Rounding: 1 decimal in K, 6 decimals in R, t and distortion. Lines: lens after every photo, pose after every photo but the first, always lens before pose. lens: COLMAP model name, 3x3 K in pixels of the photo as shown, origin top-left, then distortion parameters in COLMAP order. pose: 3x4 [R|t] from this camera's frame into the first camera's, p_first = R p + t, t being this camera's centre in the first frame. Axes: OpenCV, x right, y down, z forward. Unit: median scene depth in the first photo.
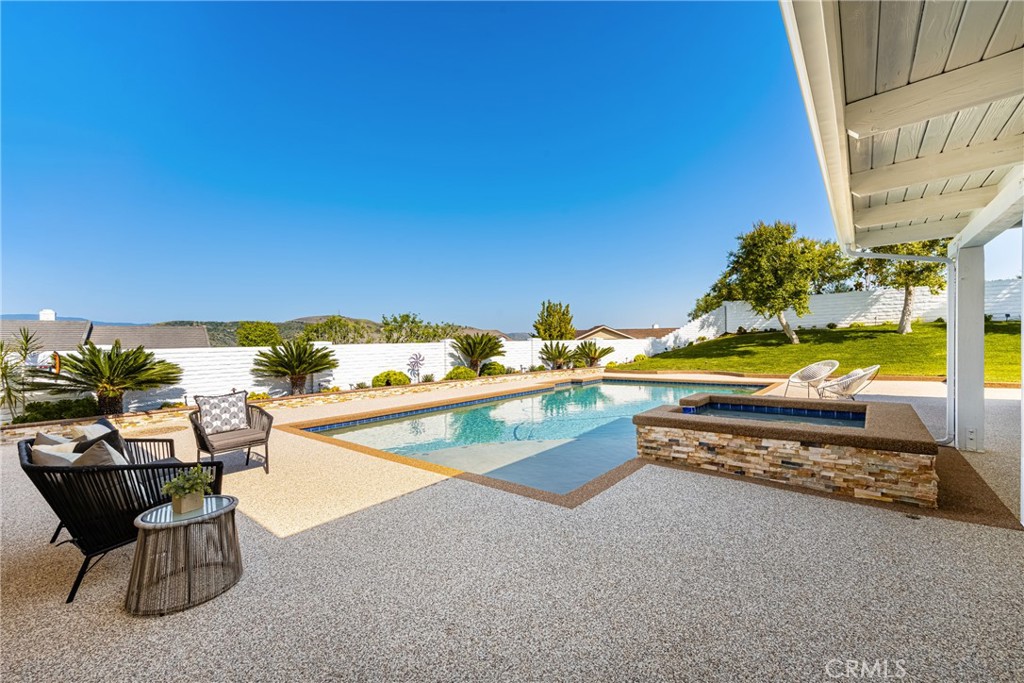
lens RADIAL K [[415.0, 0, 512.0], [0, 415.0, 341.5], [0, 0, 1]] dist [0.000979, 0.000091]
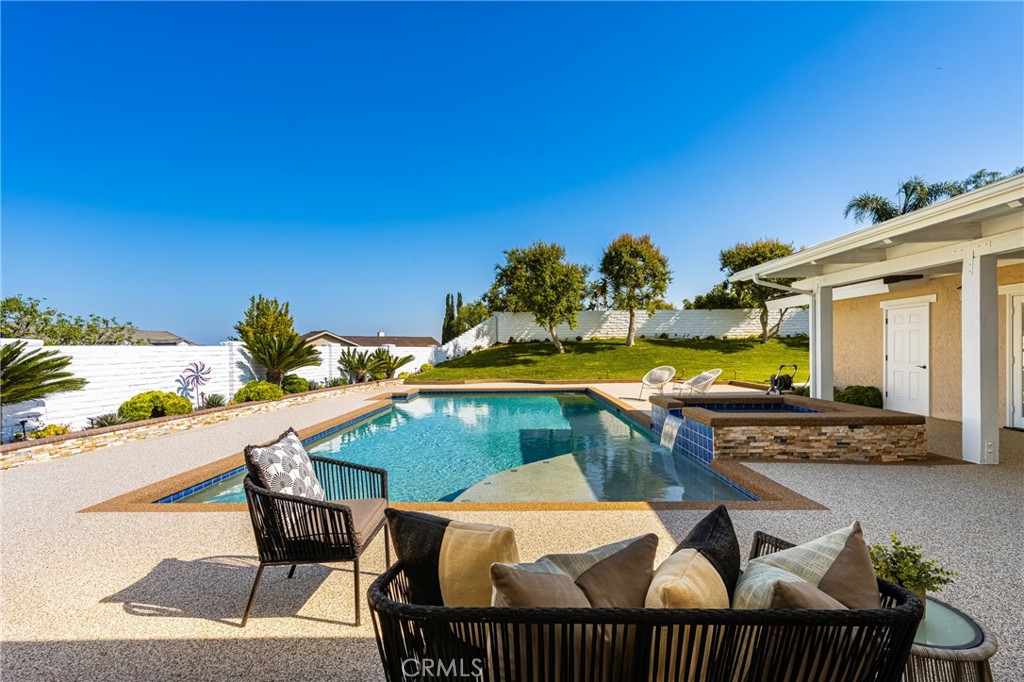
lens RADIAL K [[461.5, 0, 512.0], [0, 461.5, 341.0], [0, 0, 1]] dist [0.008642, -0.000027]
pose [[0.783824, 0.025853, 0.620445, -0.245012], [-0.012463, 0.999587, -0.025907, 0.007013], [-0.620858, 0.012574, 0.783822, 0.124026]]
